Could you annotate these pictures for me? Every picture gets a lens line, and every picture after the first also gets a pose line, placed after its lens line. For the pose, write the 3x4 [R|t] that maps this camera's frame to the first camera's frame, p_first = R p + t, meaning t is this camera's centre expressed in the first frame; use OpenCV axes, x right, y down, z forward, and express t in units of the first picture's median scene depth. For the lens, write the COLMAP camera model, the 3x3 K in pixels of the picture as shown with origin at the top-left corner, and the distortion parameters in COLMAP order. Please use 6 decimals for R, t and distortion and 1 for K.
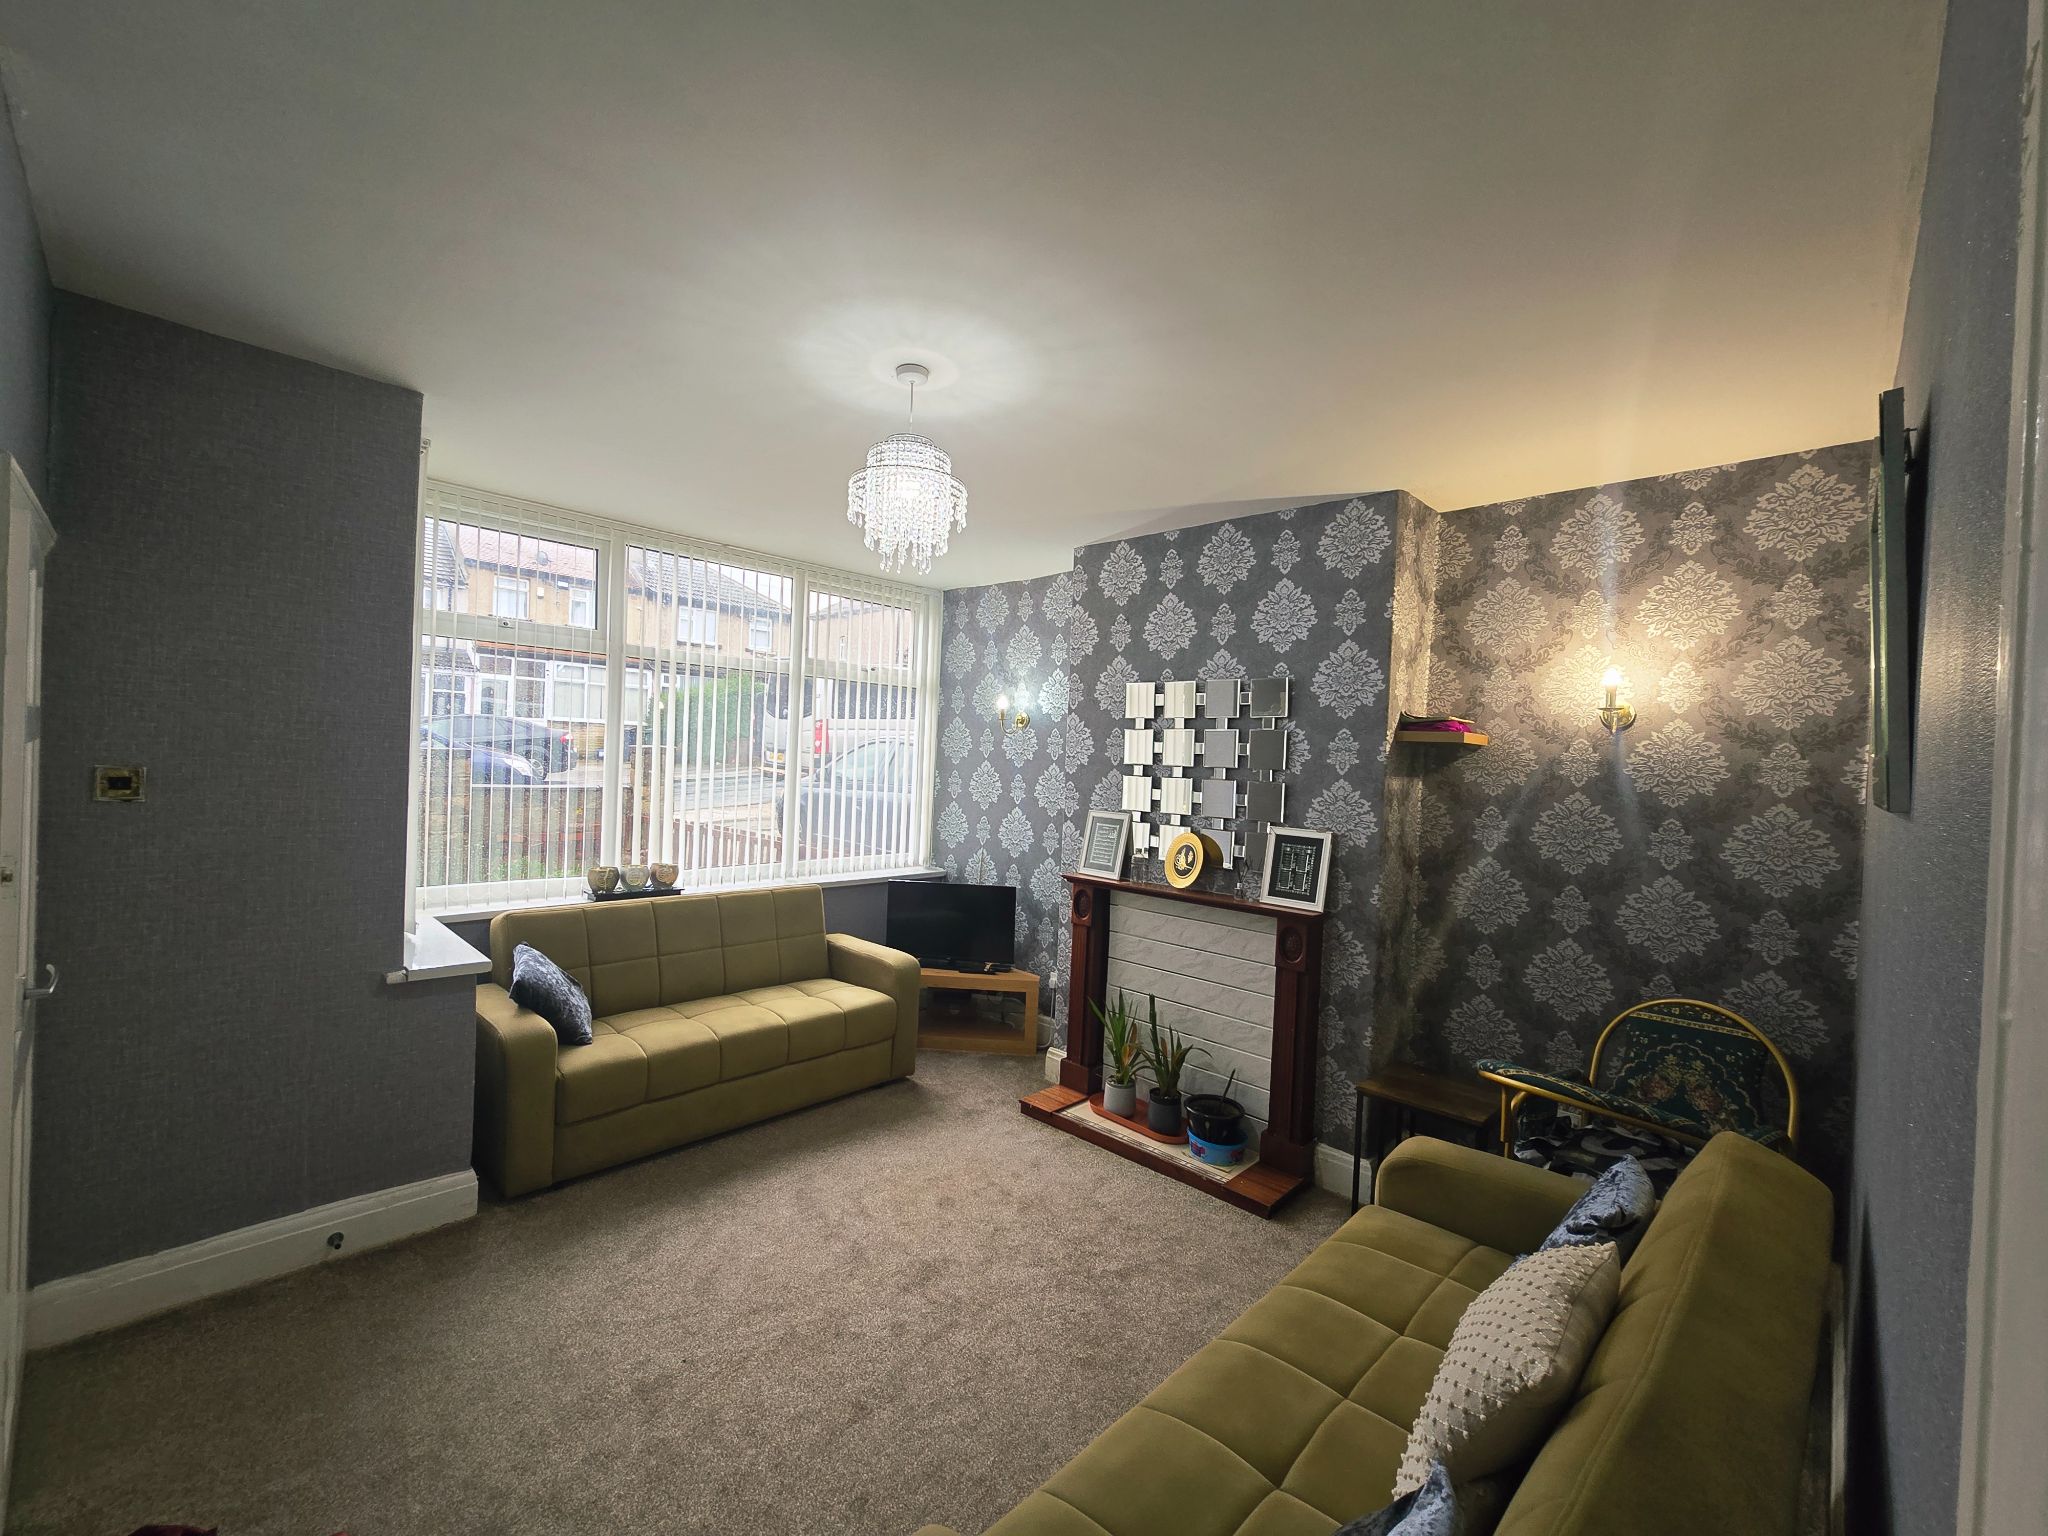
lens RADIAL K [[855.0, 0, 1013.4], [0, 855.0, 778.6], [0, 0, 1]] dist [-0.000545, -0.000493]
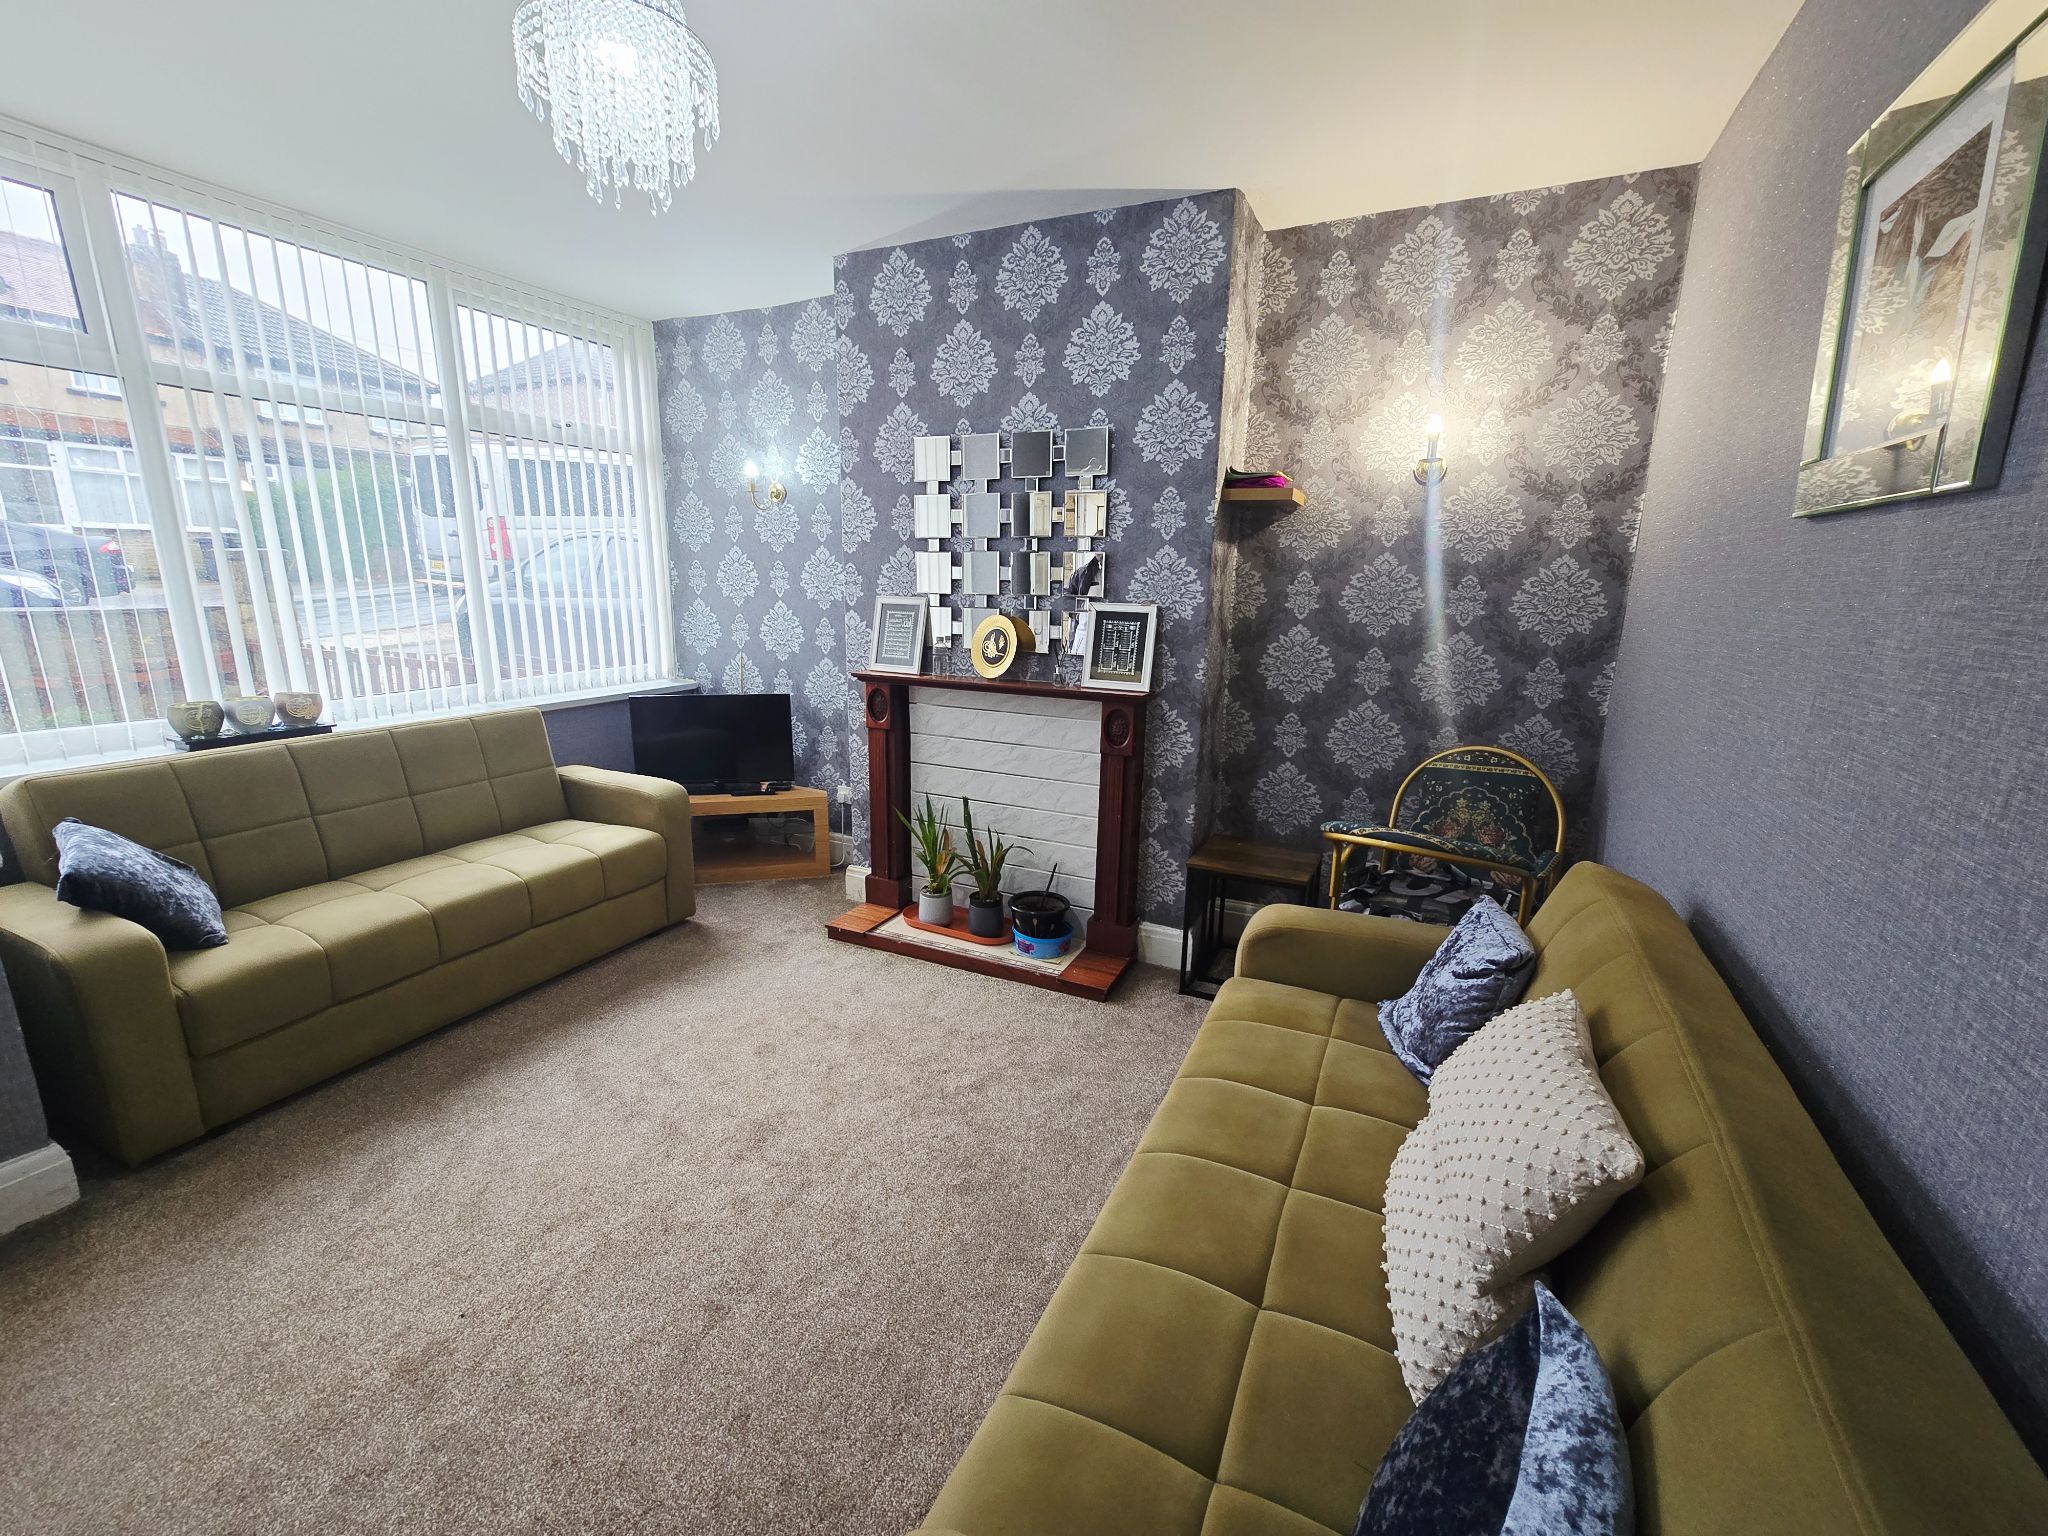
lens RADIAL K [[840.0, 0, 1016.2], [0, 840.0, 783.2], [0, 0, 1]] dist [-0.006006, 0.000584]
pose [[0.948505, -0.099684, 0.300669, -0.063283], [0.030043, 0.973223, 0.227889, 0.039759], [-0.315335, -0.207121, 0.926102, 0.170948]]
